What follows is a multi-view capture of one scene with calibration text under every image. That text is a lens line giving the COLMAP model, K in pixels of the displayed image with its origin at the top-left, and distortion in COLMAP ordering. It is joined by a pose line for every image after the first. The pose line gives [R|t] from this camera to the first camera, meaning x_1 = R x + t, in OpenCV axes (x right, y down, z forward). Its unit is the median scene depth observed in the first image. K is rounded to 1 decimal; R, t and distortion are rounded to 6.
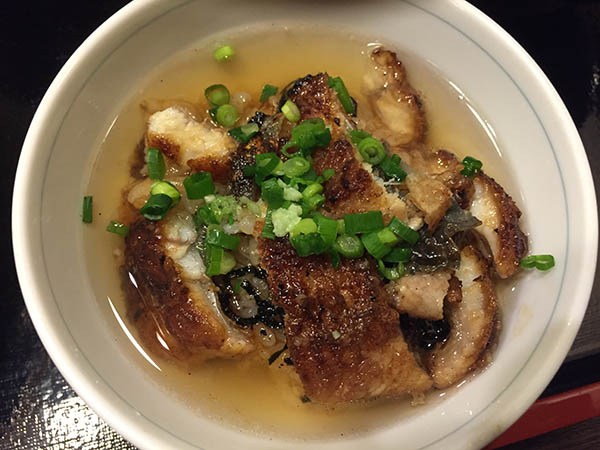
lens RADIAL K [[512.4, 0, 302.6], [0, 512.4, 220.9], [0, 0, 1]] dist [0.050607, -0.085969]
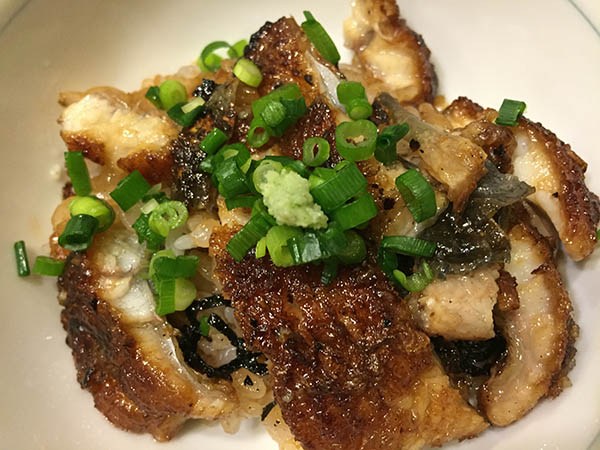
lens RADIAL K [[512.4, 0, 303.5], [0, 512.4, 228.4], [0, 0, 1]] dist [0.050607, -0.085969]
pose [[0.988347, -0.141109, -0.057075, 0.074218], [0.143696, 0.988640, 0.044070, -0.018631], [0.050208, -0.051758, 0.997397, 0.287151]]
